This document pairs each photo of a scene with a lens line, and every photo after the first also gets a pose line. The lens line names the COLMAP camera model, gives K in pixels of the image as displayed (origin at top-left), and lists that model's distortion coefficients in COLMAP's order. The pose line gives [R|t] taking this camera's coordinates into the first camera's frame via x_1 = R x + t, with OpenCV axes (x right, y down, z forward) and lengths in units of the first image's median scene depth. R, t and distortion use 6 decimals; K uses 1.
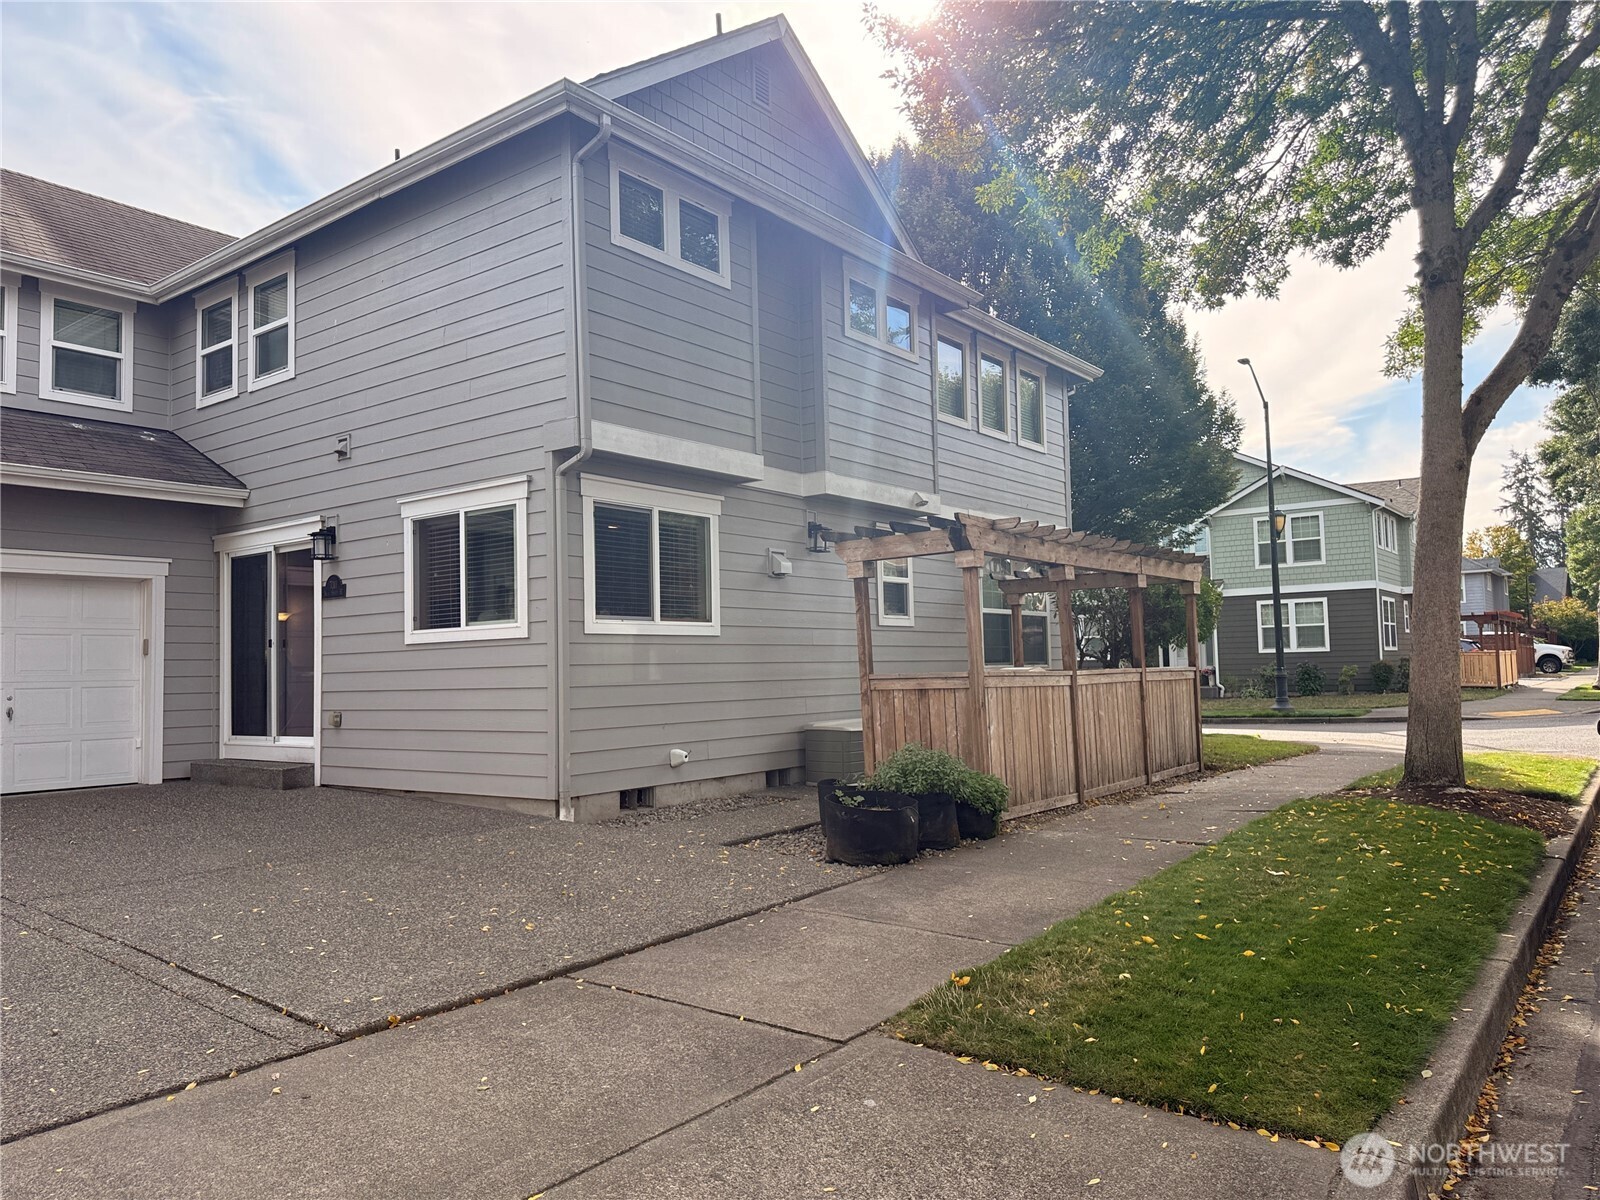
lens RADIAL K [[1124.4, 0, 795.5], [0, 1124.4, 590.9], [0, 0, 1]] dist [0.063014, -0.079210]
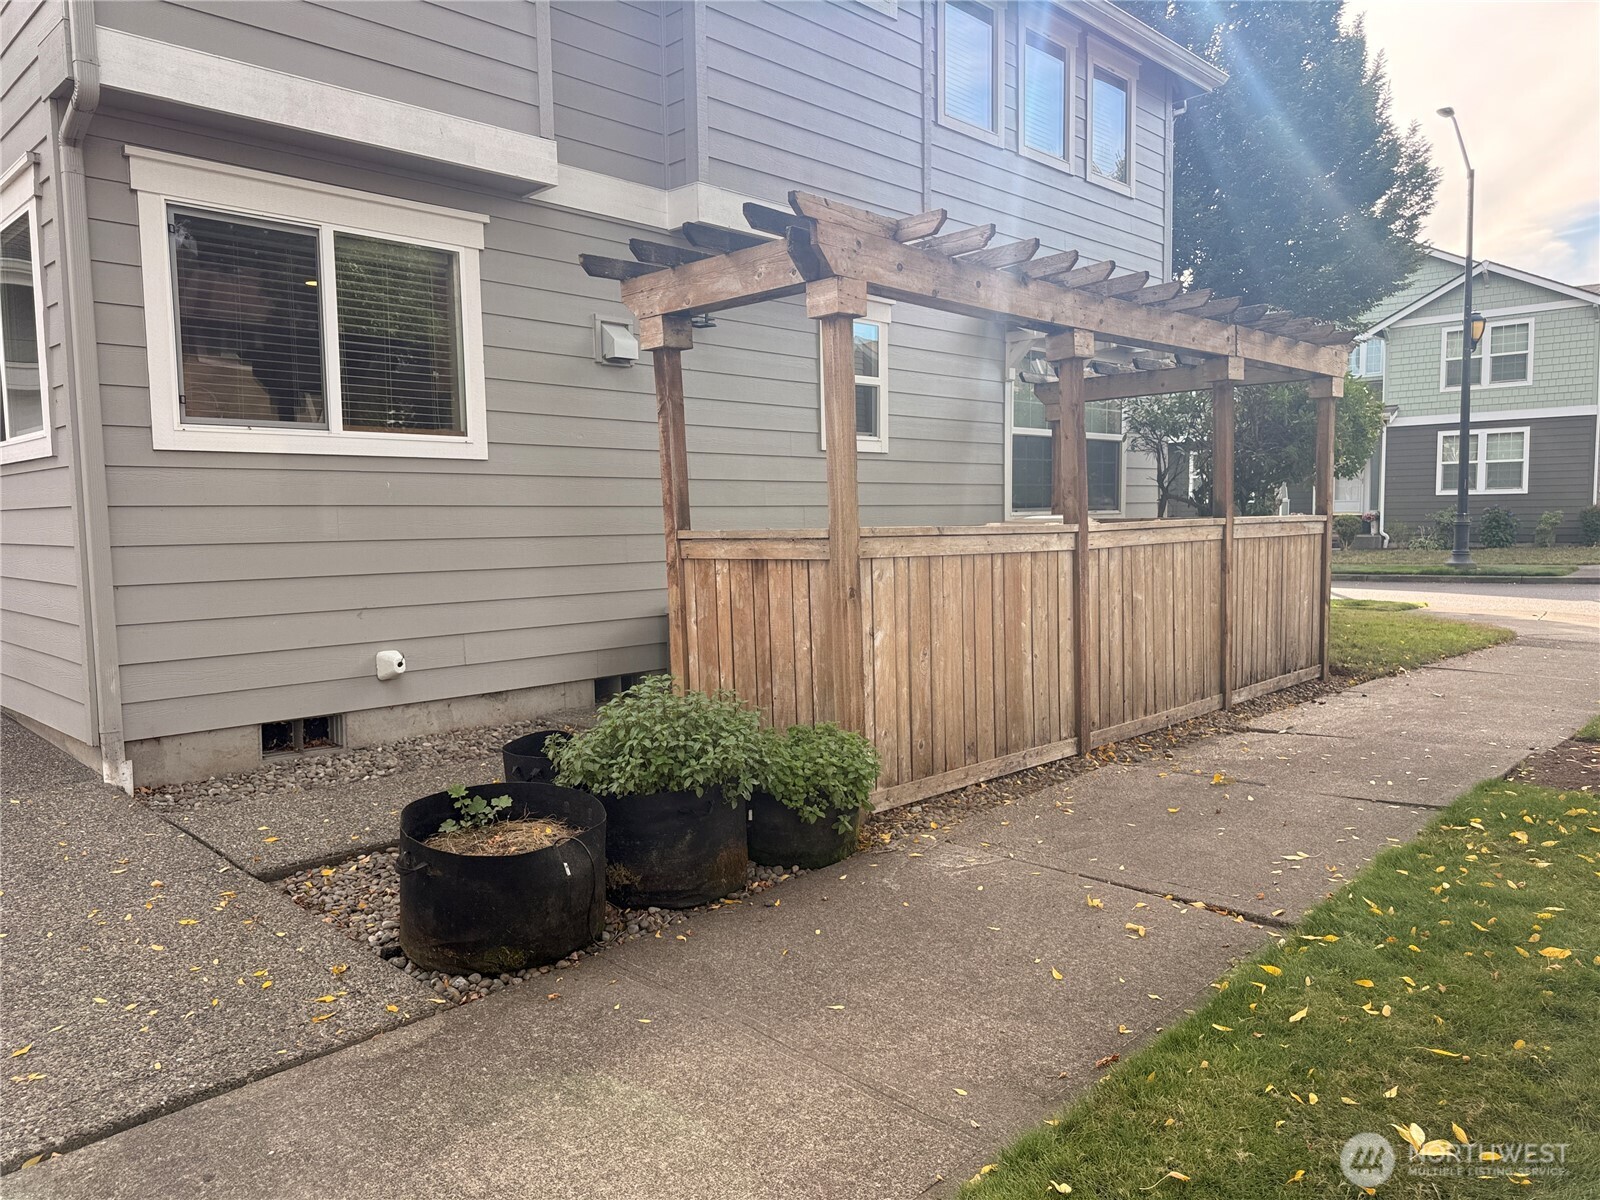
lens RADIAL K [[1124.4, 0, 816.1], [0, 1124.4, 610.6], [0, 0, 1]] dist [0.063014, -0.079210]
pose [[0.994005, 0.016955, -0.108016, 0.170746], [0.000235, 0.987570, 0.157178, 0.024426], [0.109338, -0.156261, 0.981645, 0.415596]]
